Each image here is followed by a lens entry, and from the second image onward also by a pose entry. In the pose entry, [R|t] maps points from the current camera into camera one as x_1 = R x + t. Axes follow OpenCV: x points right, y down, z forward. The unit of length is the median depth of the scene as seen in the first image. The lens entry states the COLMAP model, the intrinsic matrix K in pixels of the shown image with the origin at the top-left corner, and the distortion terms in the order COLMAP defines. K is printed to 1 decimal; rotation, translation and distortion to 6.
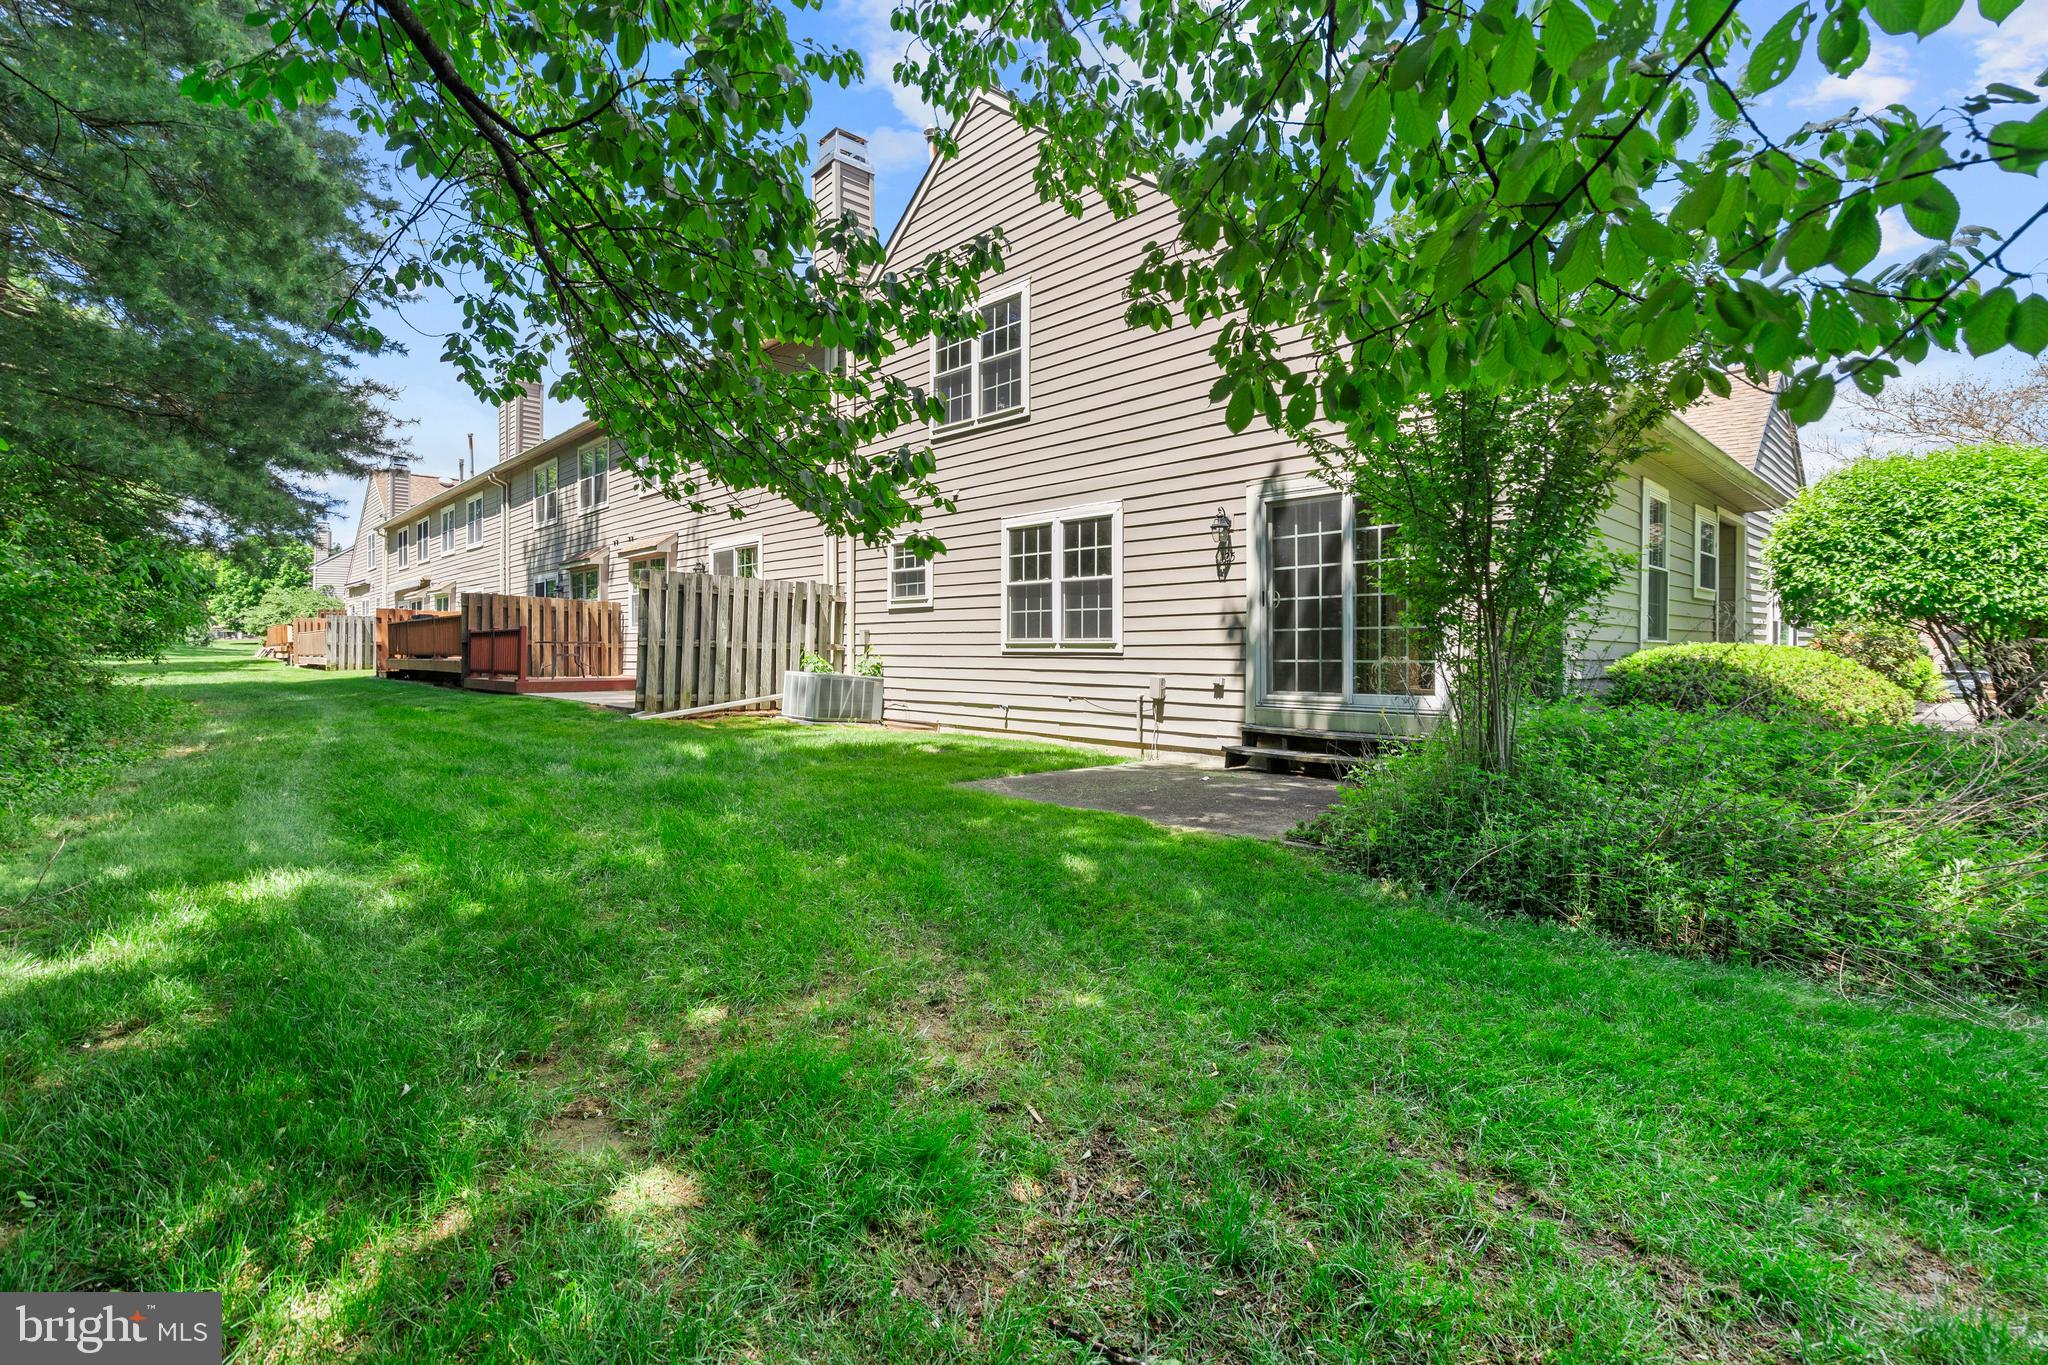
lens RADIAL K [[930.0, 0, 989.7], [0, 930.0, 617.5], [0, 0, 1]] dist [0.001131, 0.000102]
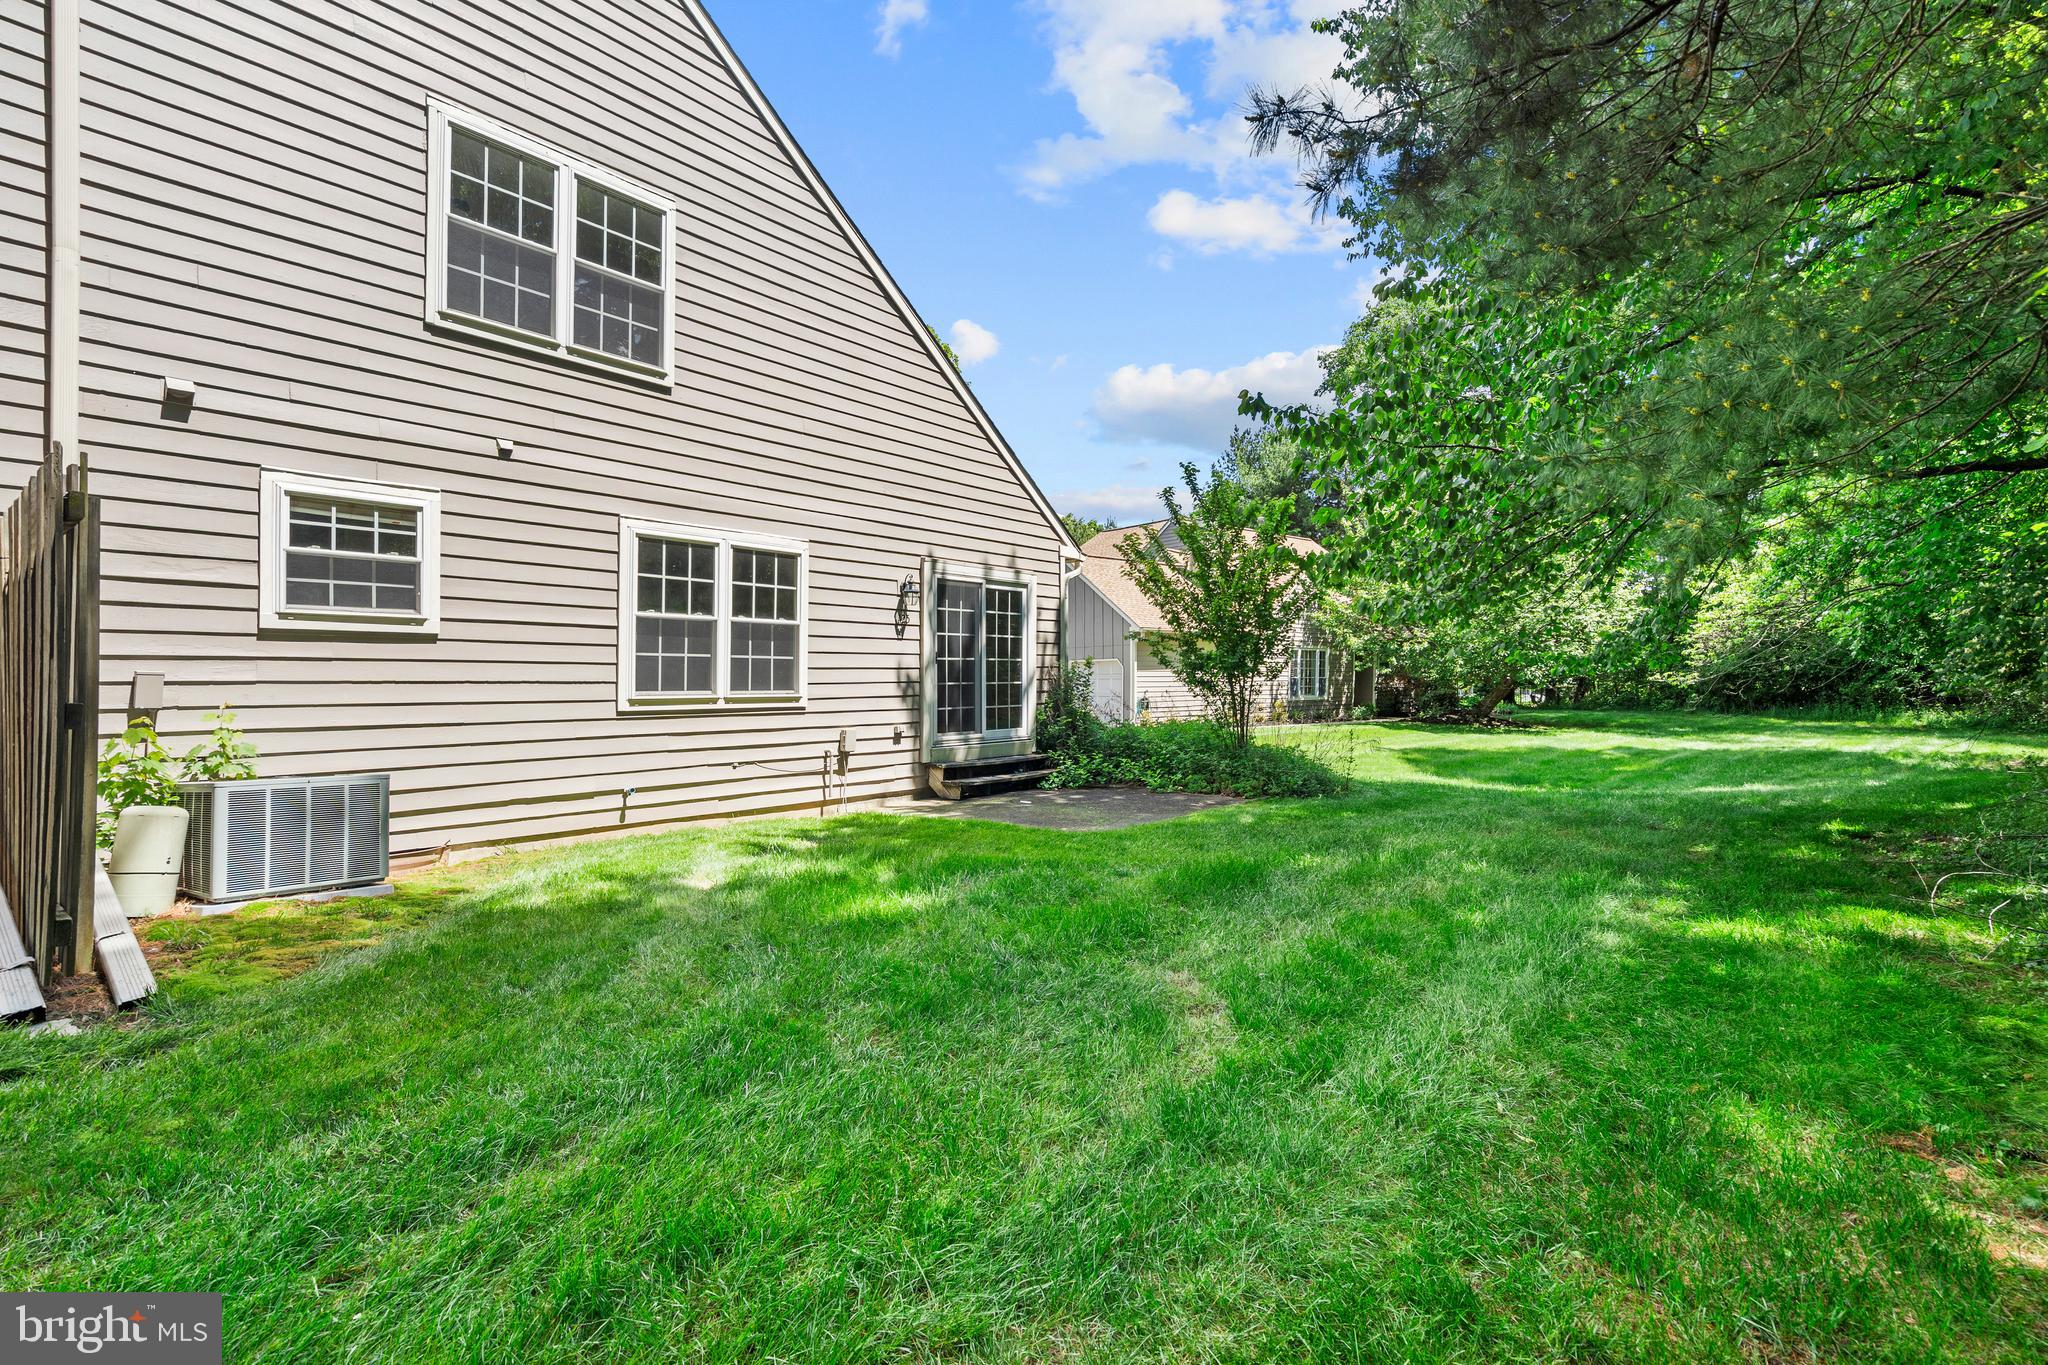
lens RADIAL K [[930.0, 0, 1021.0], [0, 930.0, 684.2], [0, 0, 1]] dist [0.001131, 0.000102]
pose [[-0.114749, 0.006020, 0.993376, -0.782553], [-0.018966, 0.999786, -0.008250, 0.018763], [-0.993213, -0.019788, -0.114610, 0.879359]]
